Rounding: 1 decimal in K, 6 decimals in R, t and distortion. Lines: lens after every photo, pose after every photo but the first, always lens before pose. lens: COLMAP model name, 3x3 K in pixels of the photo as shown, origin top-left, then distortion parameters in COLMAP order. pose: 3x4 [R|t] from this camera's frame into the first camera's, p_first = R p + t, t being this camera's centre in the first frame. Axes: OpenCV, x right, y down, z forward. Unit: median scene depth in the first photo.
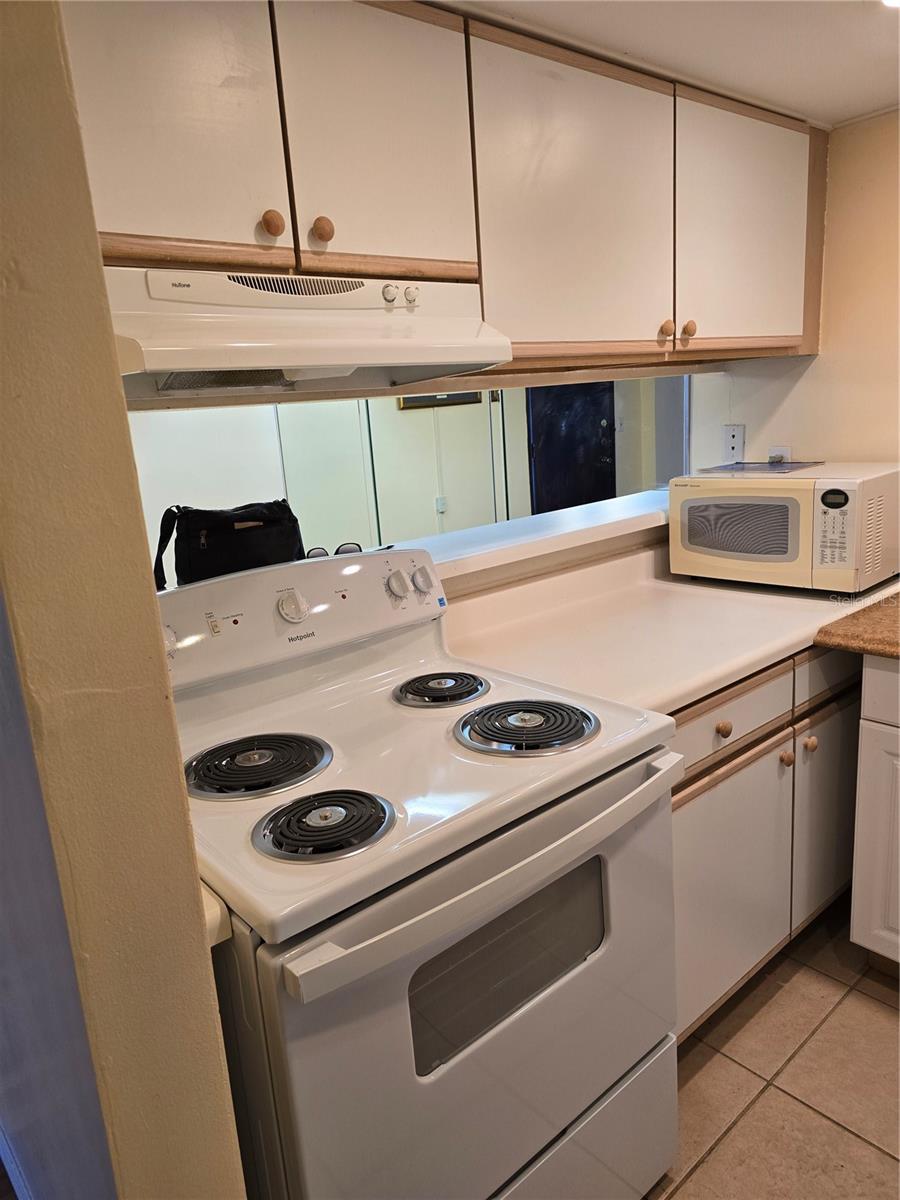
lens RADIAL K [[806.2, 0, 443.4], [0, 806.2, 602.4], [0, 0, 1]] dist [0.012273, -0.019972]
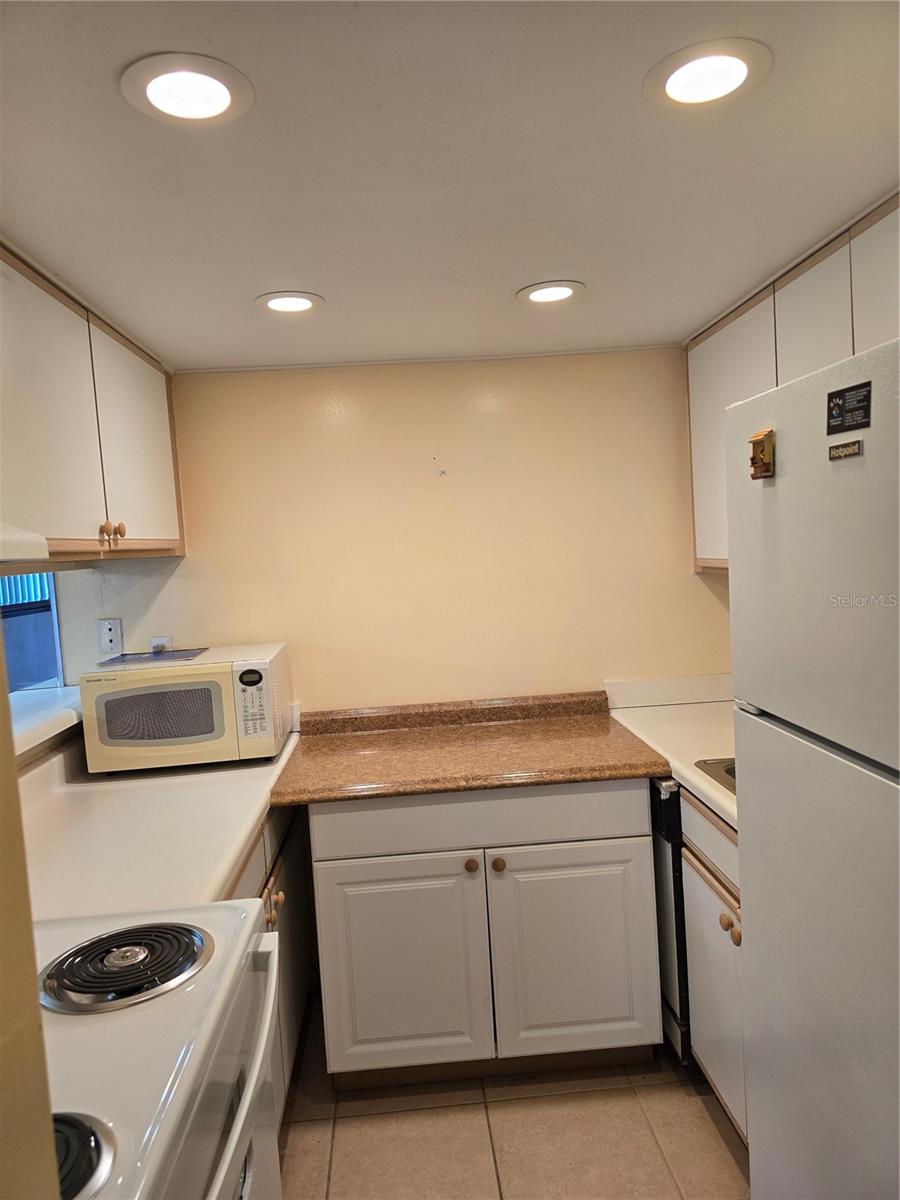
lens RADIAL K [[806.2, 0, 445.6], [0, 806.2, 599.3], [0, 0, 1]] dist [0.012273, -0.019972]
pose [[0.580316, -0.015923, 0.814236, -0.289102], [0.206326, 0.970064, -0.128081, -0.031435], [-0.787822, 0.242326, 0.566229, 0.099195]]
